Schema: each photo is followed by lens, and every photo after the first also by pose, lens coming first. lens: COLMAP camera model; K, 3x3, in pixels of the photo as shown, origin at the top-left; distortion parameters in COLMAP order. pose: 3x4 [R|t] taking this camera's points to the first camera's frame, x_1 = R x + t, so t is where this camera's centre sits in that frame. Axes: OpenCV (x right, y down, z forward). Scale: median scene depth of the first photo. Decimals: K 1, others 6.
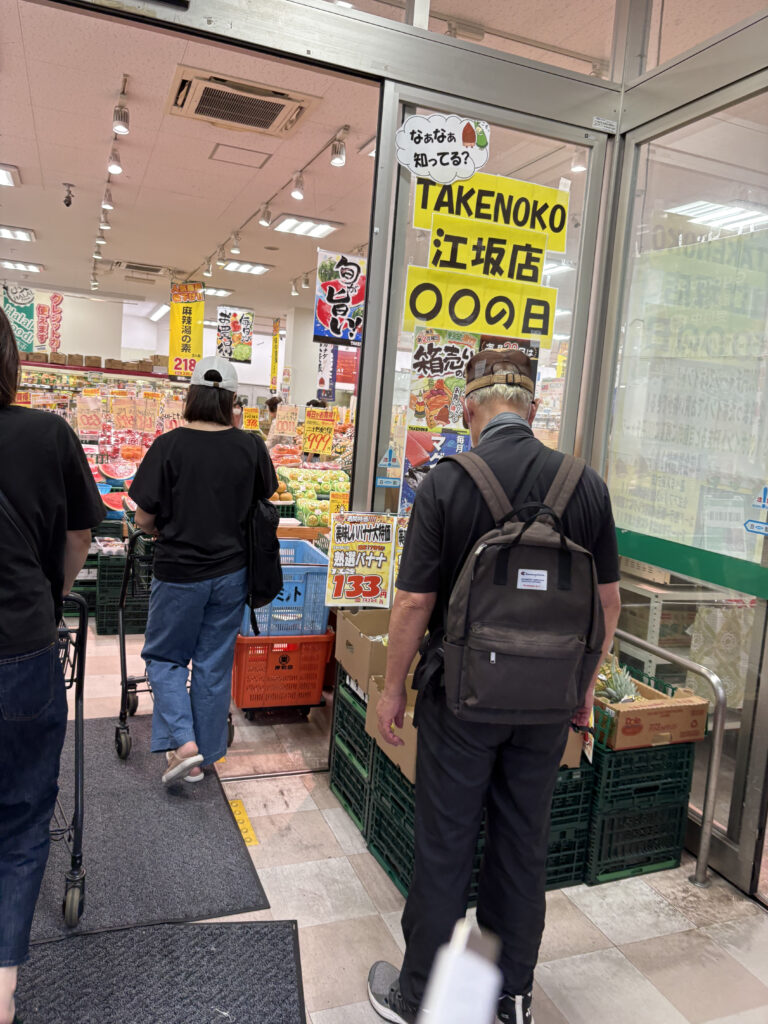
lens RADIAL K [[779.2, 0, 381.2], [0, 779.2, 502.1], [0, 0, 1]] dist [0.022377, 0.010539]
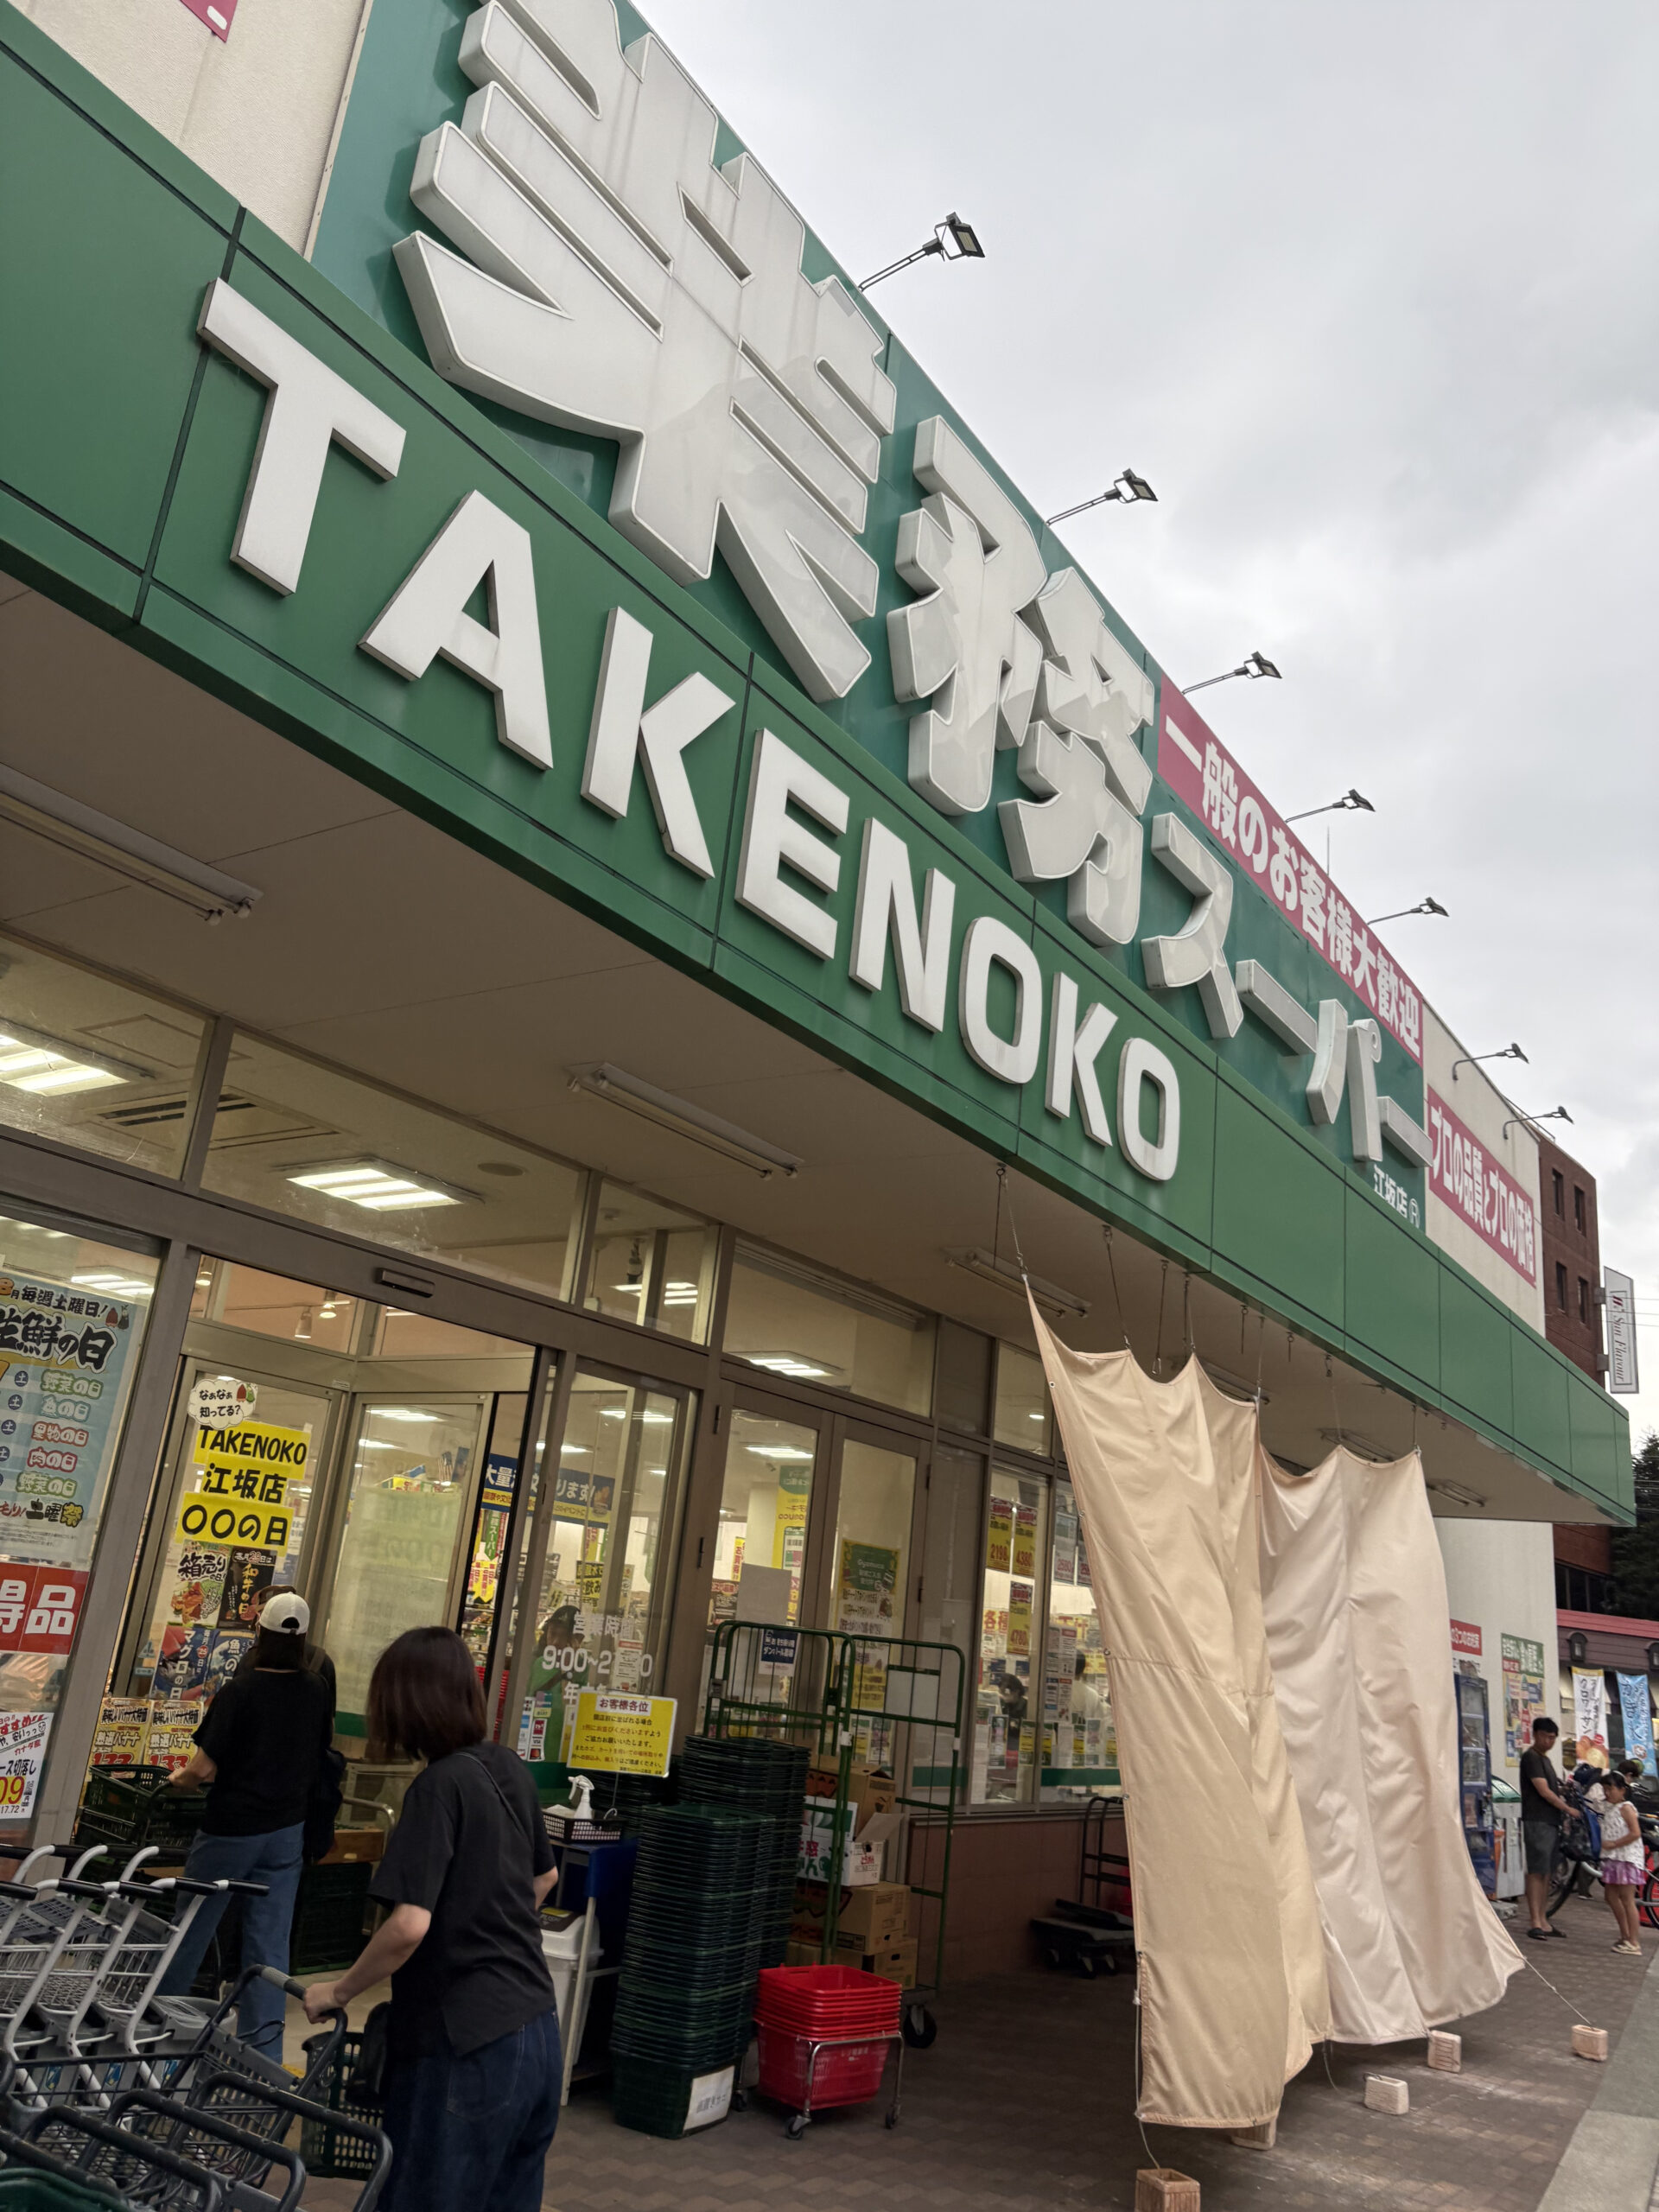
lens RADIAL K [[1683.3, 0, 805.9], [0, 1683.3, 1083.3], [0, 0, 1]] dist [0.022377, 0.010539]
pose [[0.832145, 0.181049, 0.524172, -0.607480], [0.029237, 0.929569, -0.367488, 0.110646], [-0.553787, 0.321128, 0.768243, -1.679000]]
